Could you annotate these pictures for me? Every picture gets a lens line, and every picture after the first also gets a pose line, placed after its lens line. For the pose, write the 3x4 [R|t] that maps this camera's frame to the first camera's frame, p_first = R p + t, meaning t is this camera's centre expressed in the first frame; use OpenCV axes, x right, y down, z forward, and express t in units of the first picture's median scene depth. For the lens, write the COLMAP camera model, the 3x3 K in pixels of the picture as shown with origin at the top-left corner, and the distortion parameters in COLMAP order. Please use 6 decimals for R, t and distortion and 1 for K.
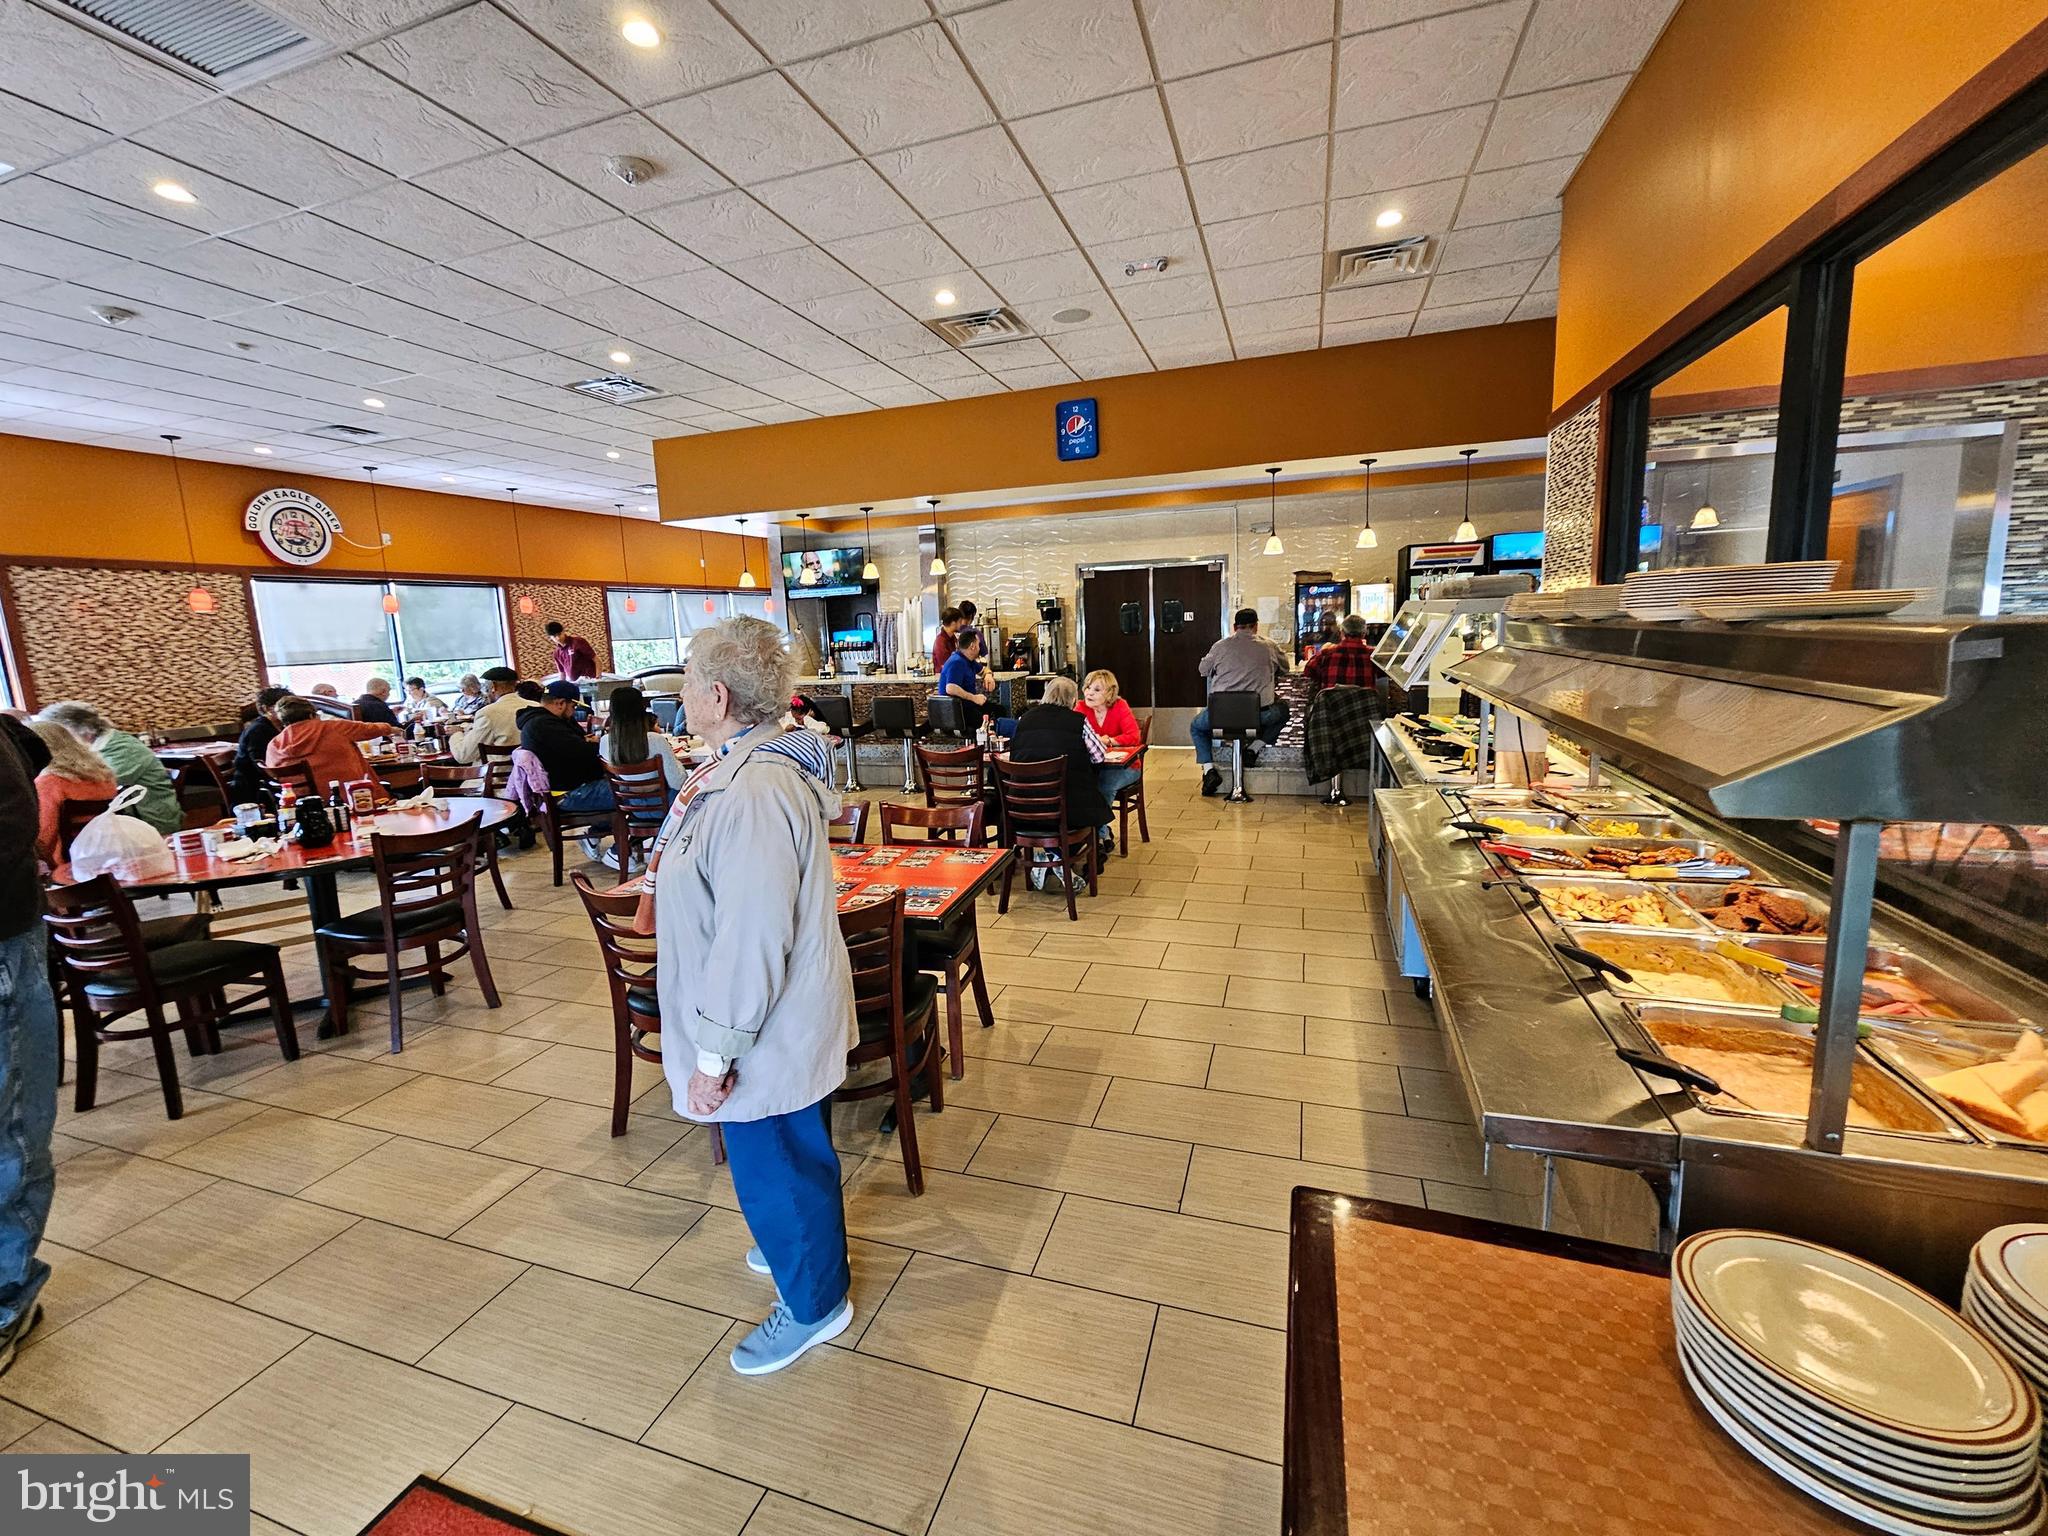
lens RADIAL K [[809.2, 0, 1014.2], [0, 809.2, 761.6], [0, 0, 1]] dist [-0.016707, 0.000325]
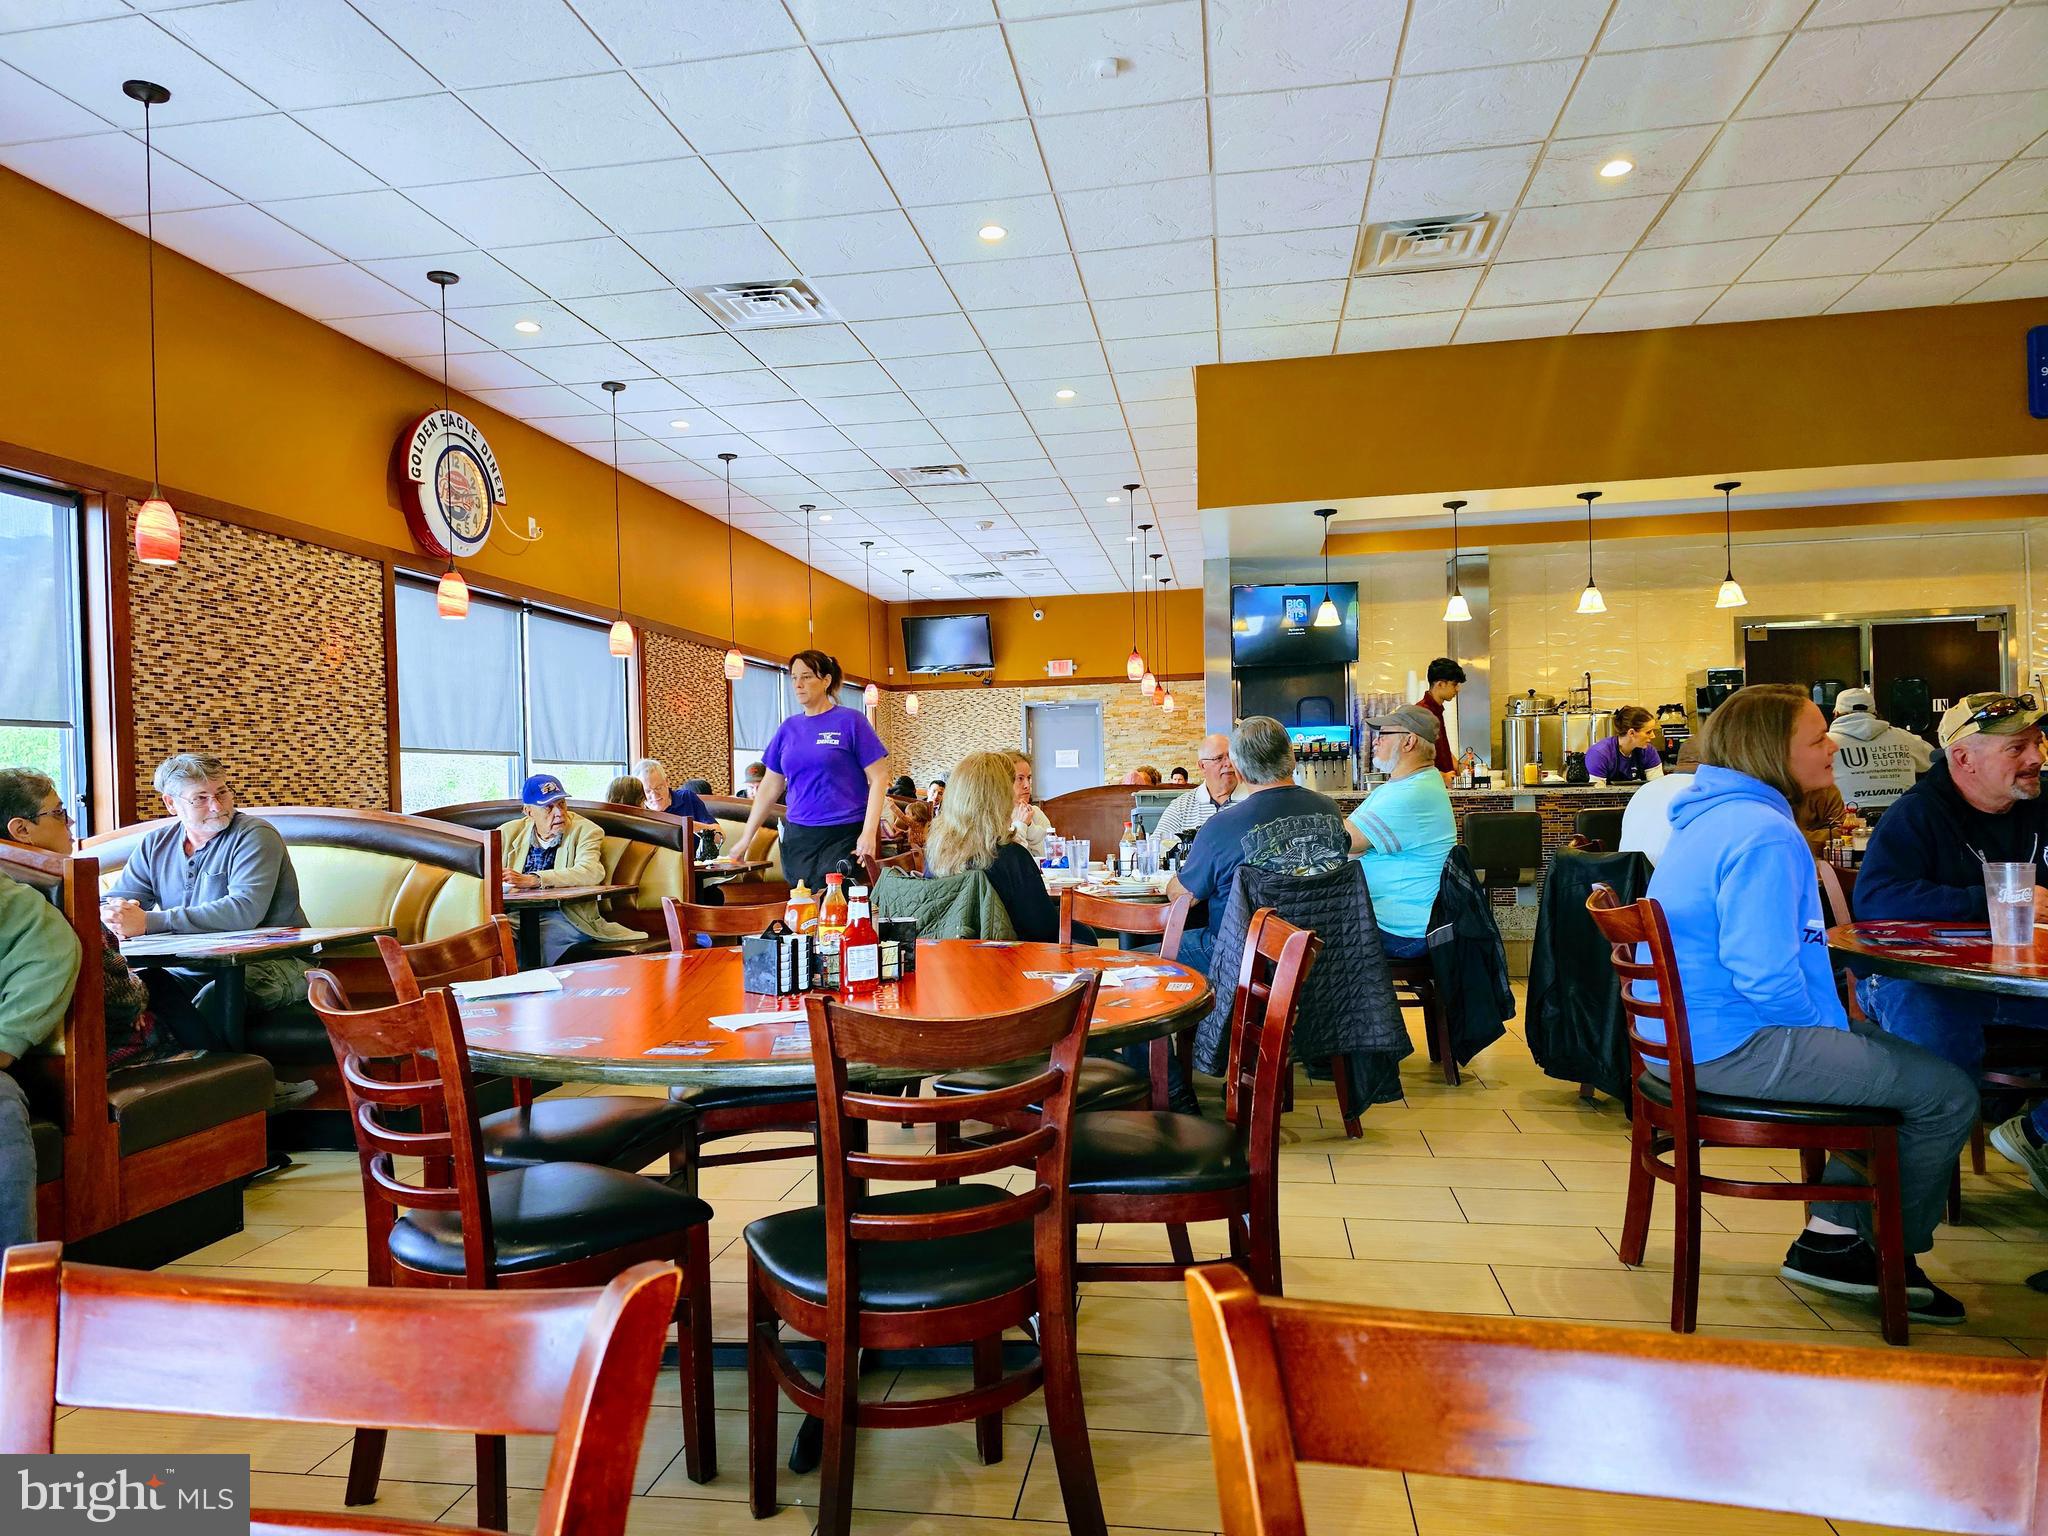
lens RADIAL K [[1387.8, 0, 996.5], [0, 1387.8, 778.1], [0, 0, 1]] dist [0.086204, -0.098914]
pose [[0.986449, 0.012254, 0.163613, -0.774343], [0.016773, 0.984450, -0.174864, 0.063156], [-0.163211, 0.175239, 0.970903, 0.103732]]
